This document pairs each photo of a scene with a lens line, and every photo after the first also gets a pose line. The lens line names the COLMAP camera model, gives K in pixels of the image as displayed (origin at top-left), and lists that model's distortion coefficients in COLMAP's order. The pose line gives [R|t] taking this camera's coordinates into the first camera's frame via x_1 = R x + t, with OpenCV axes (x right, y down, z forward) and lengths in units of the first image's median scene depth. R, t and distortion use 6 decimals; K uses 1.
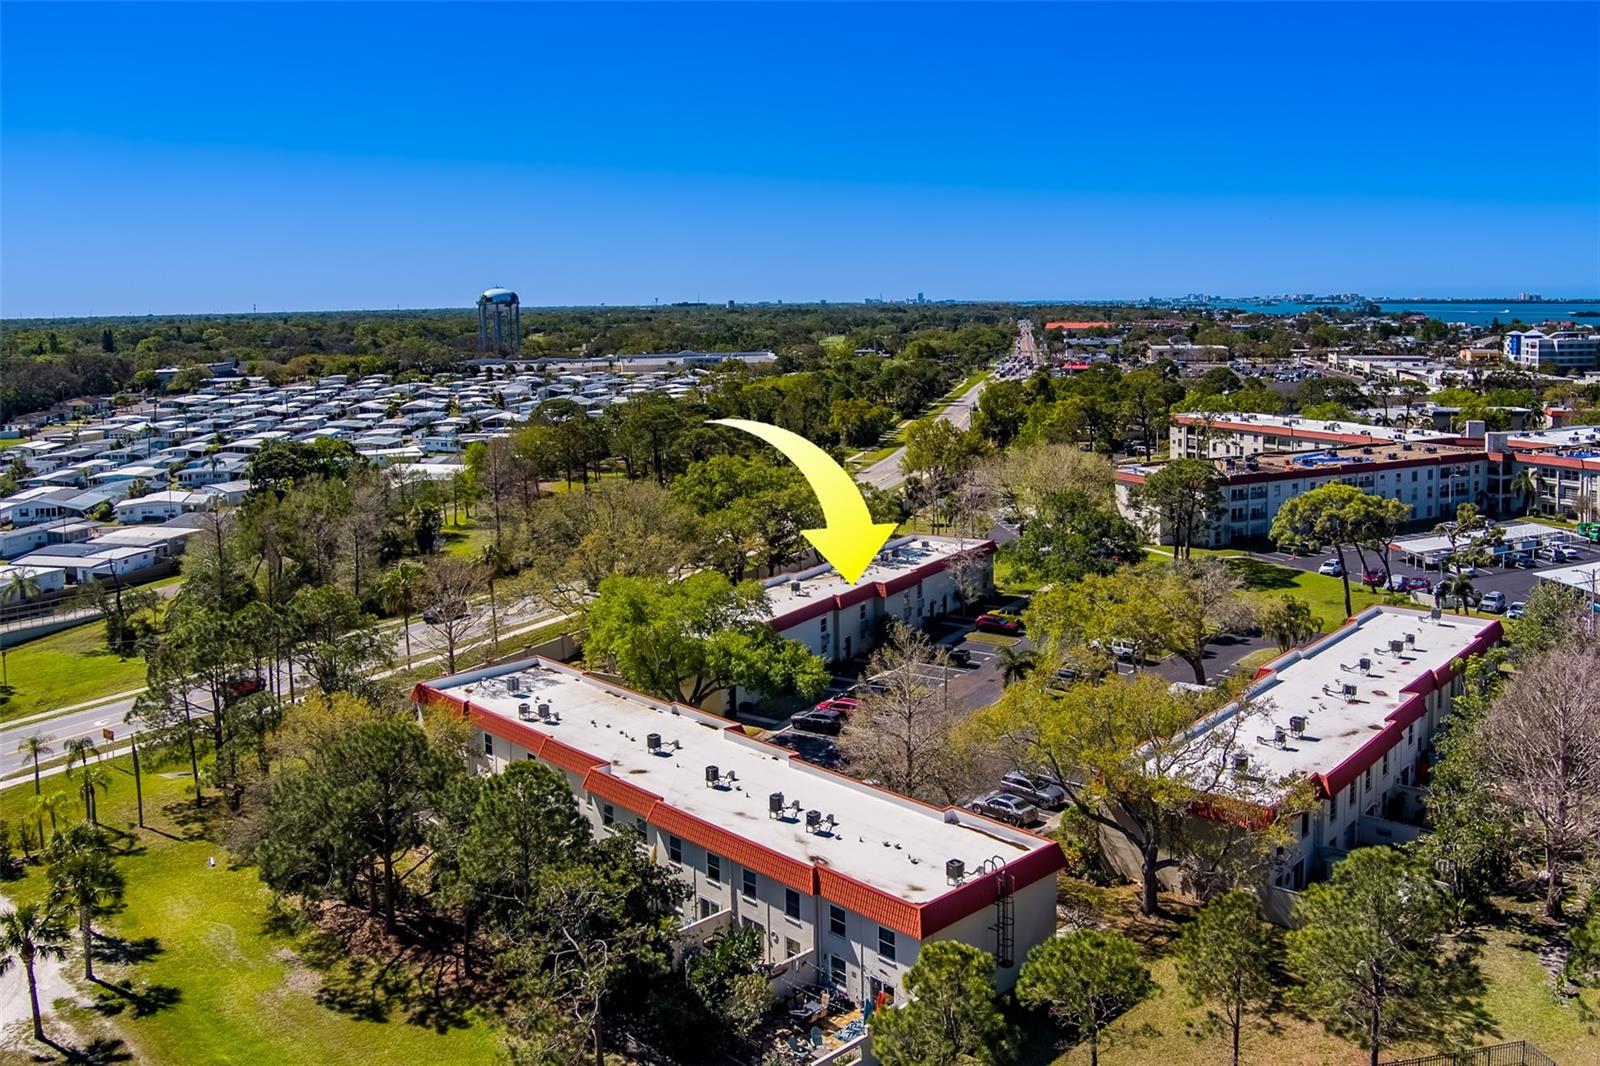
lens RADIAL K [[1335.8, 0, 810.8], [0, 1335.8, 528.0], [0, 0, 1]] dist [-0.057571, 0.004866]
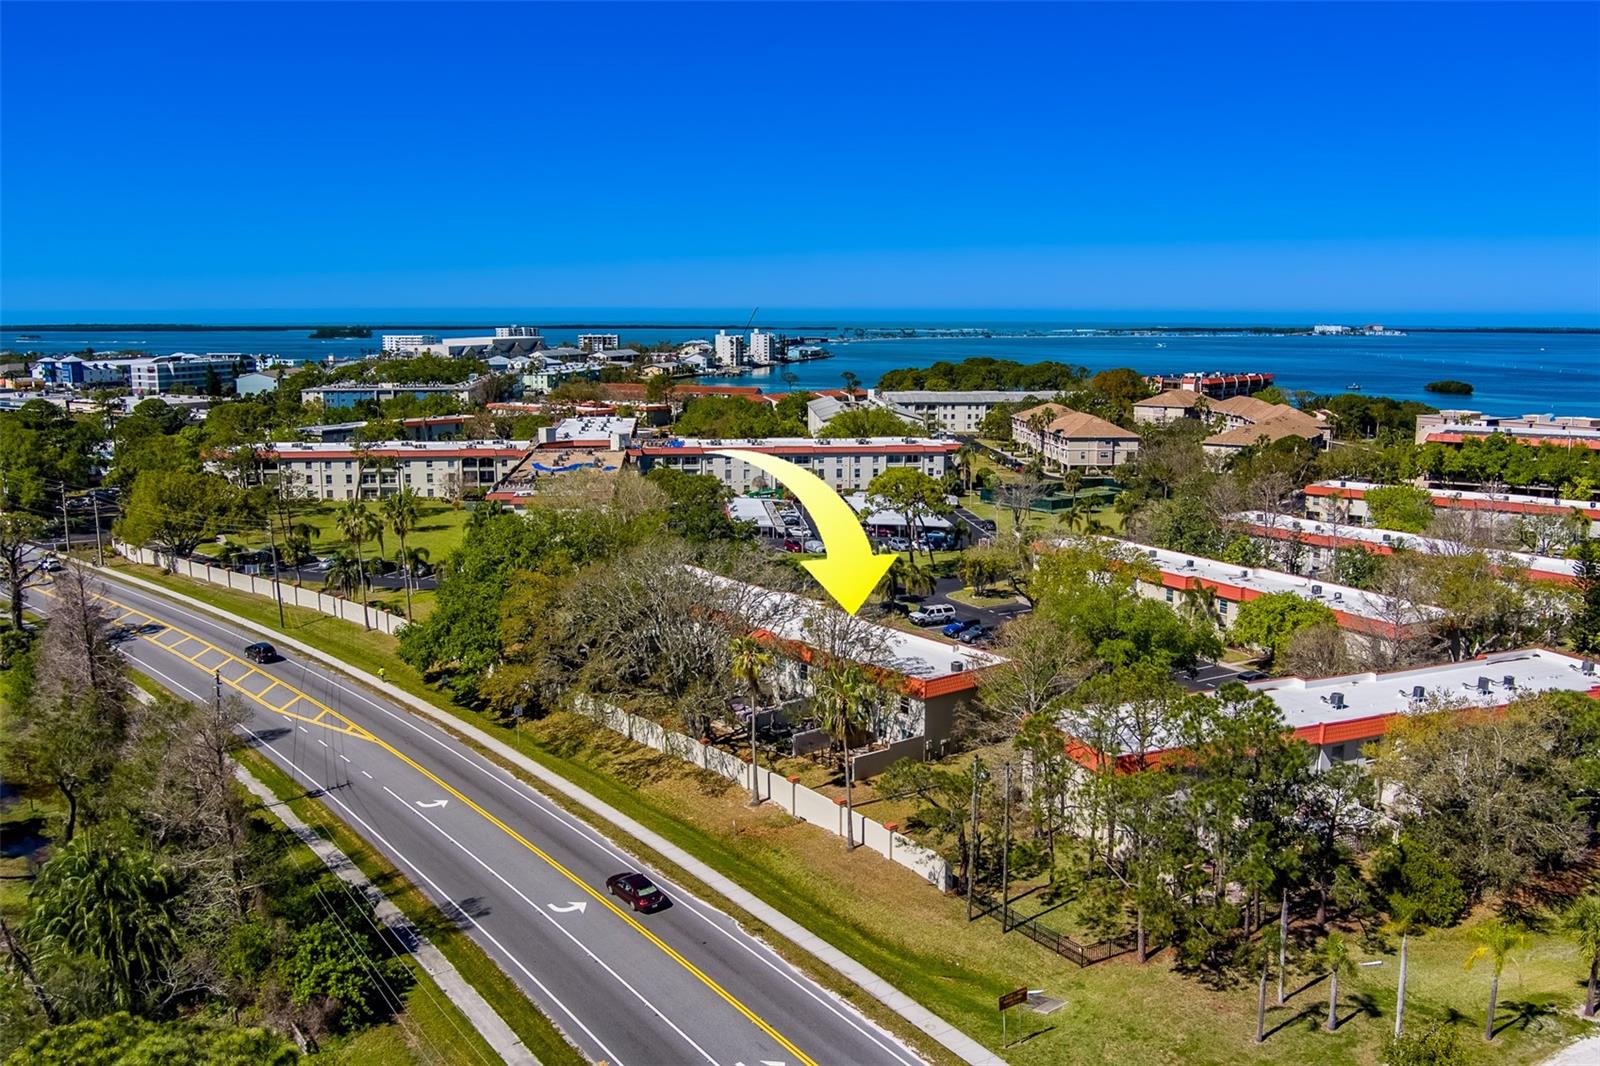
lens RADIAL K [[1317.2, 0, 772.0], [0, 1317.2, 534.6], [0, 0, 1]] dist [-0.056475, 0.005752]
pose [[0.348212, -0.137500, 0.927277, -0.300185], [0.150480, 0.984555, 0.089485, -0.035958], [-0.925259, 0.108377, 0.363525, 0.228293]]
